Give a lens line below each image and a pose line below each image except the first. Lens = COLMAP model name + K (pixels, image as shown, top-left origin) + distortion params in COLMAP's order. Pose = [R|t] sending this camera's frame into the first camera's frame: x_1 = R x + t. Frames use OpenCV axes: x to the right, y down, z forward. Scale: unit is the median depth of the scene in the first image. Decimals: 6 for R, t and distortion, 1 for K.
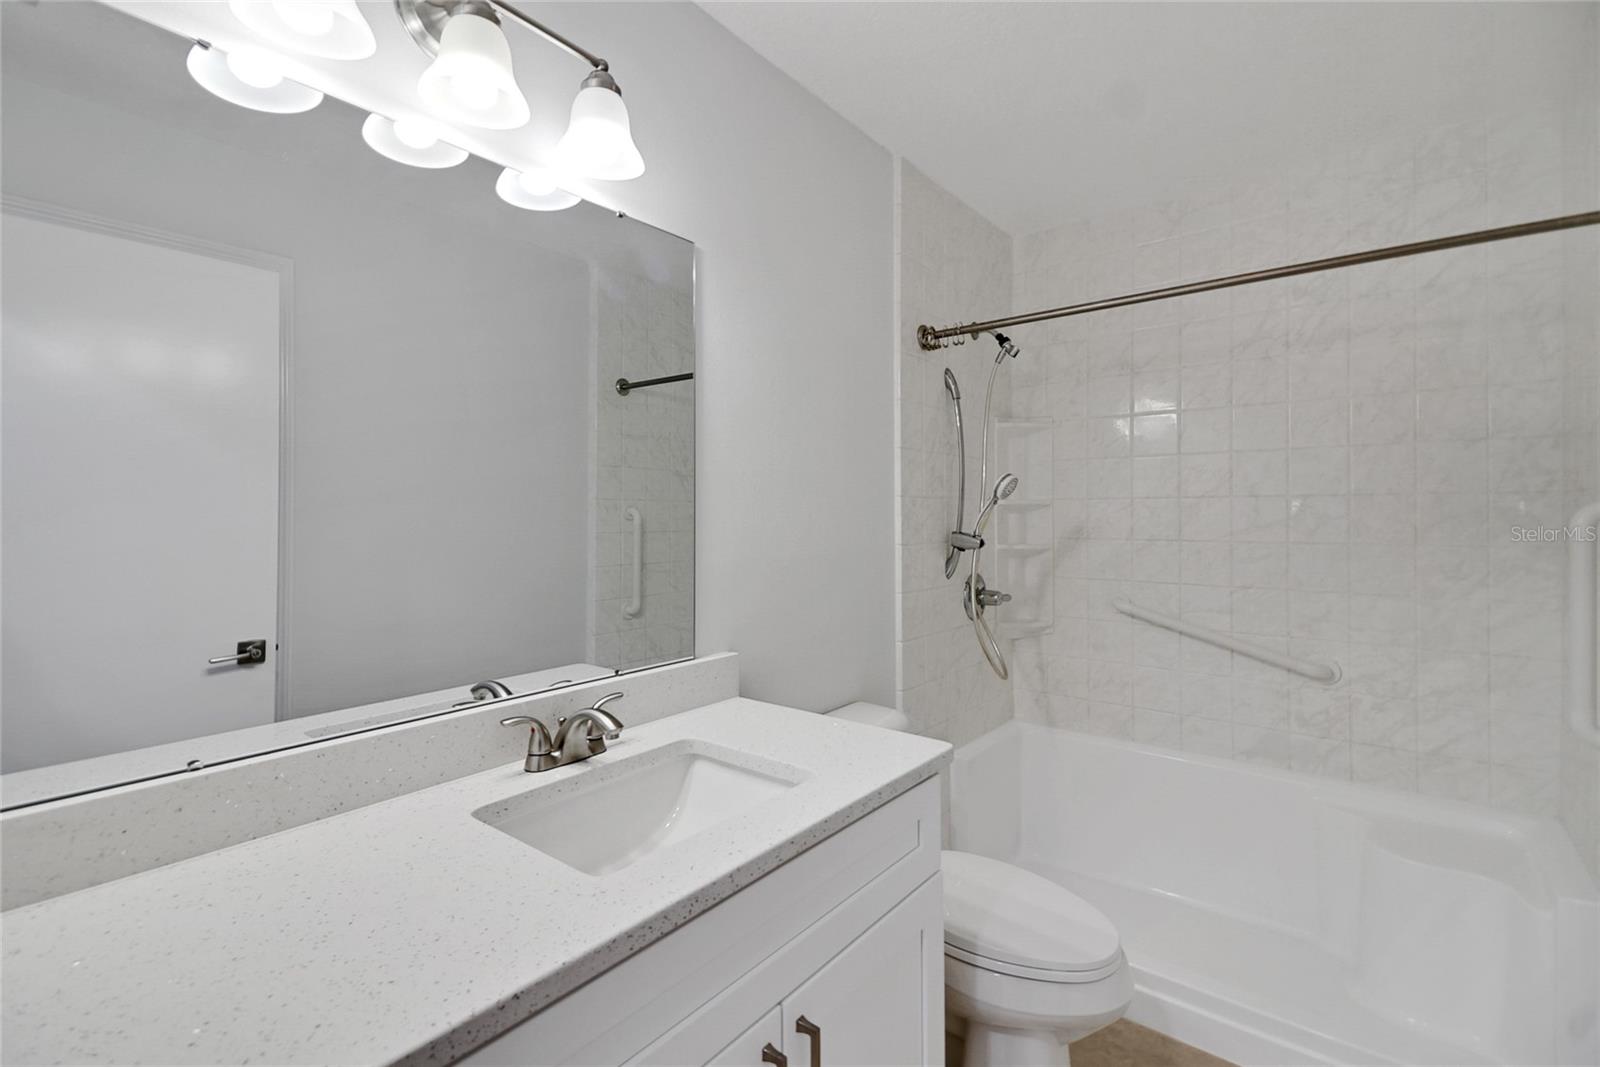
lens RADIAL K [[703.8, 0, 786.1], [0, 703.8, 517.5], [0, 0, 1]] dist [0.039566, -0.016694]
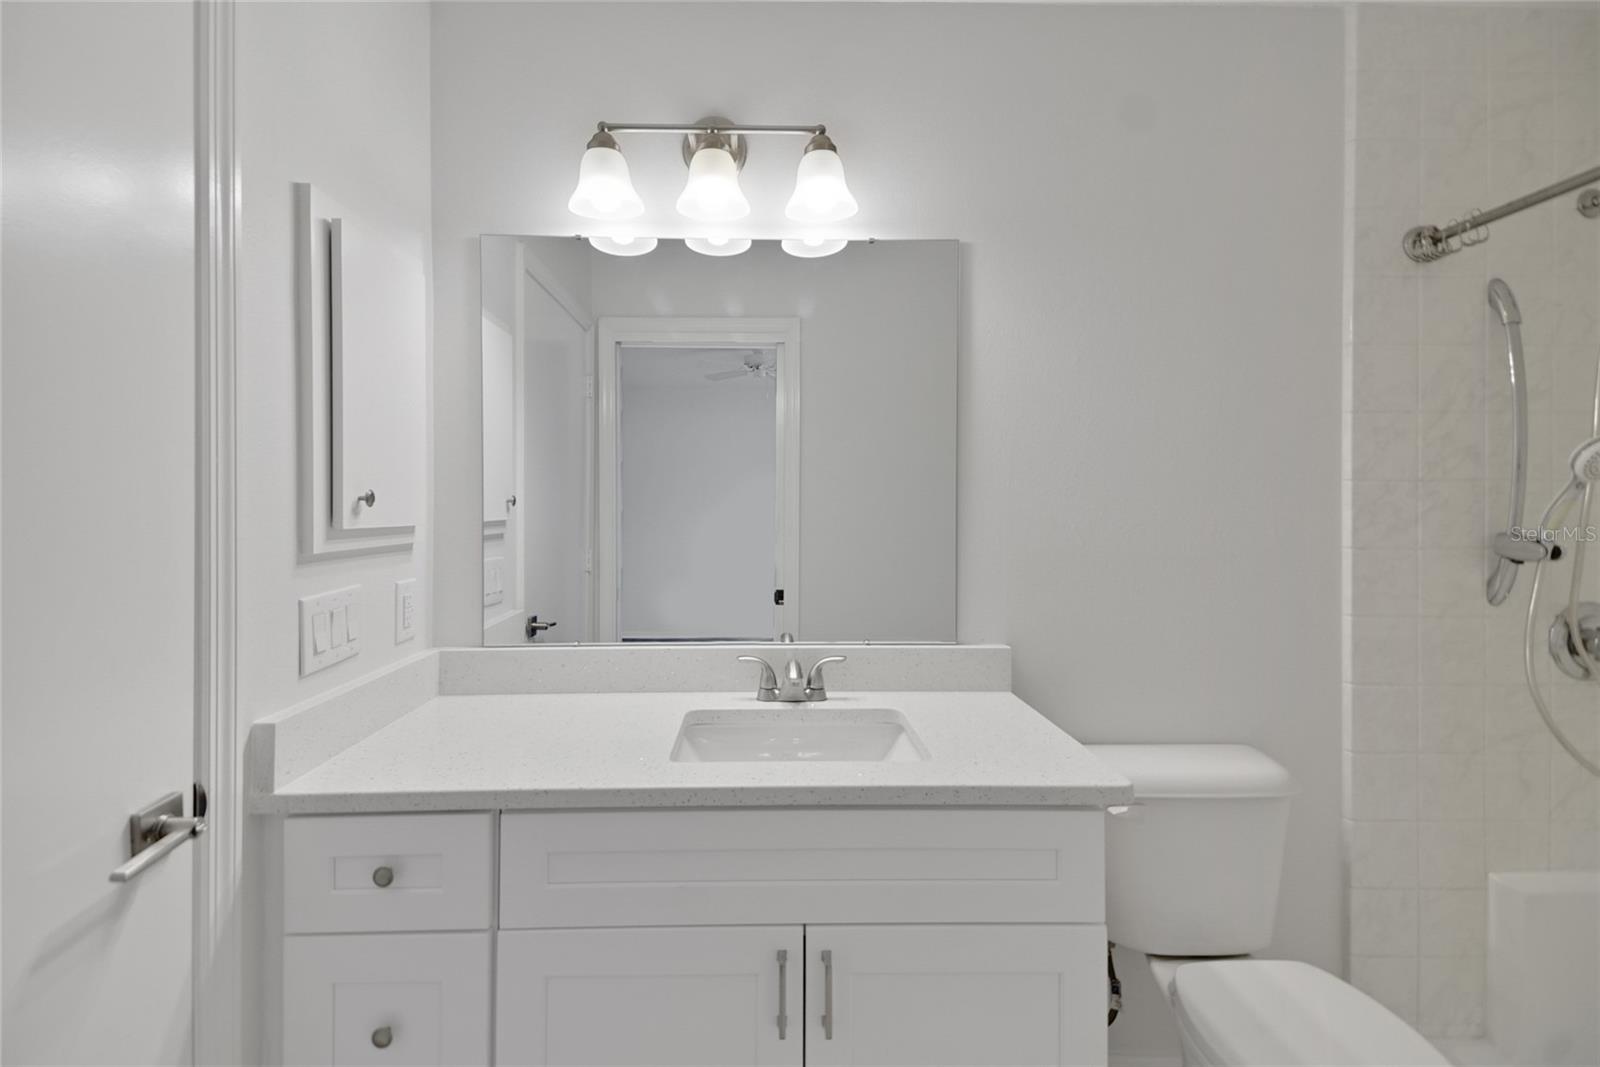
lens RADIAL K [[703.8, 0, 777.0], [0, 703.8, 514.1], [0, 0, 1]] dist [0.039566, -0.016694]
pose [[0.663931, 0.010949, -0.747713, 0.320239], [-0.005320, 0.999937, 0.009919, 0.000548], [0.747775, -0.002608, 0.663948, 0.080407]]
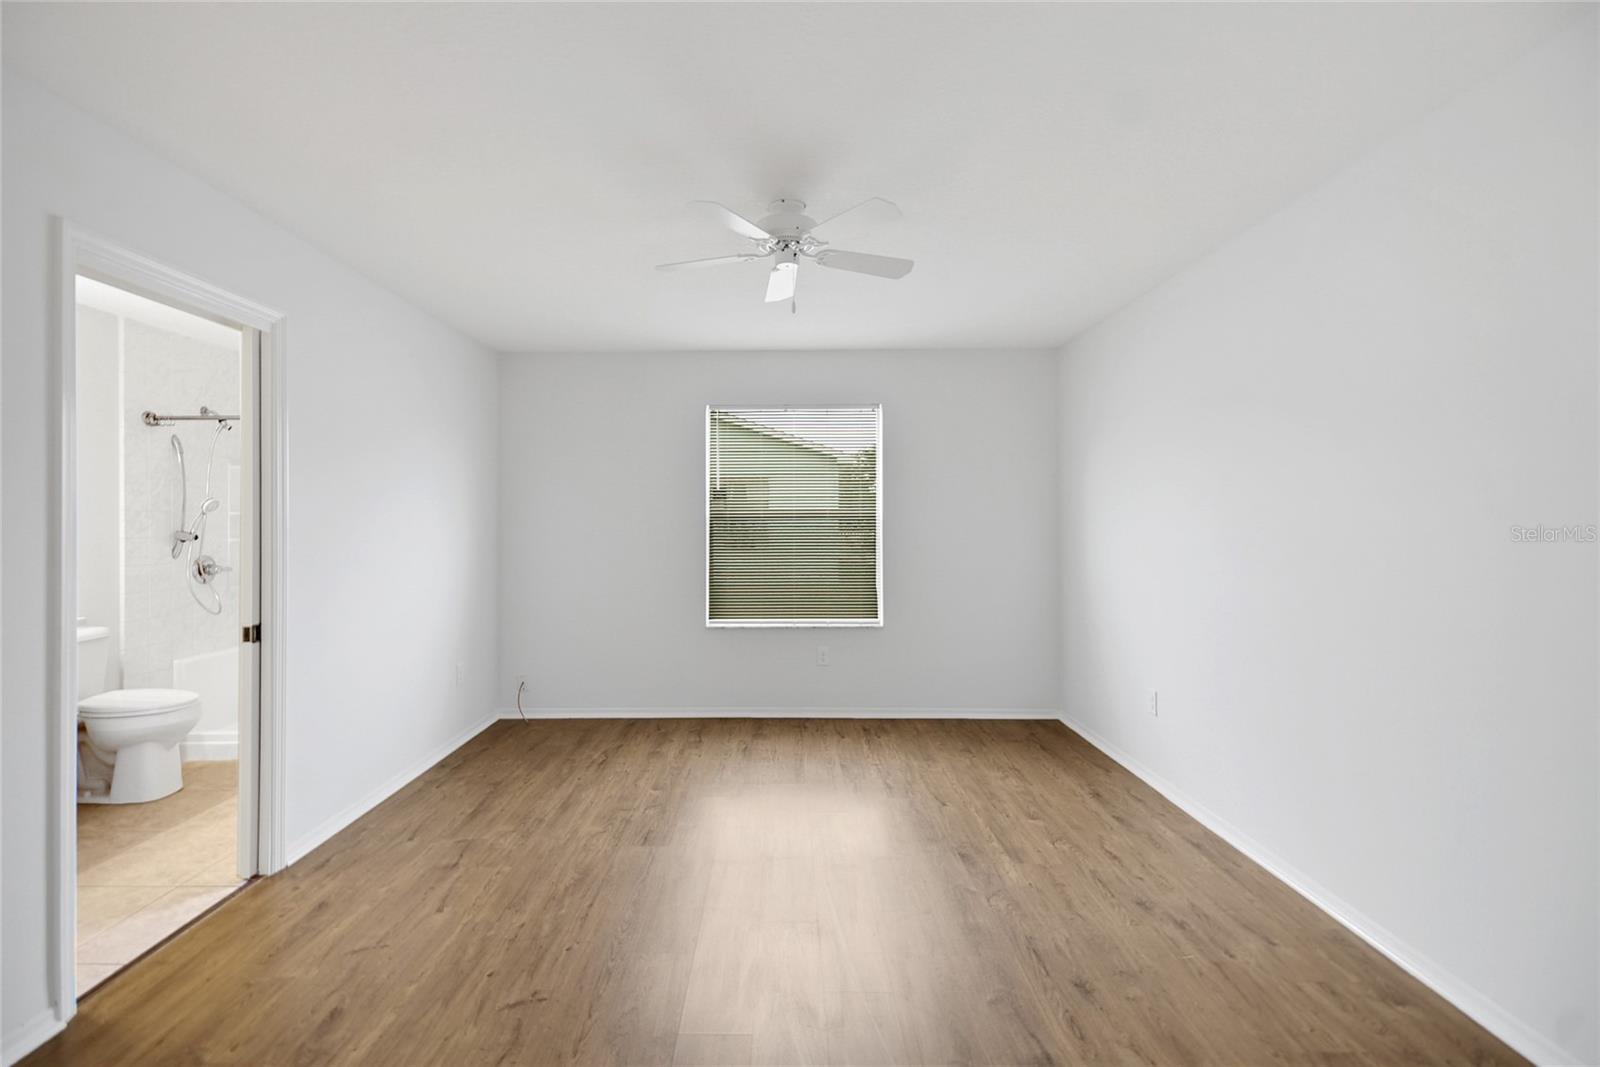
lens RADIAL K [[703.8, 0, 742.8], [0, 703.8, 511.9], [0, 0, 1]] dist [0.039566, -0.016694]
pose [[0.793516, 0.004872, 0.608530, 0.296079], [0.006324, 0.999848, -0.016251, 0.011710], [-0.608516, 0.016744, 0.793365, -1.335309]]
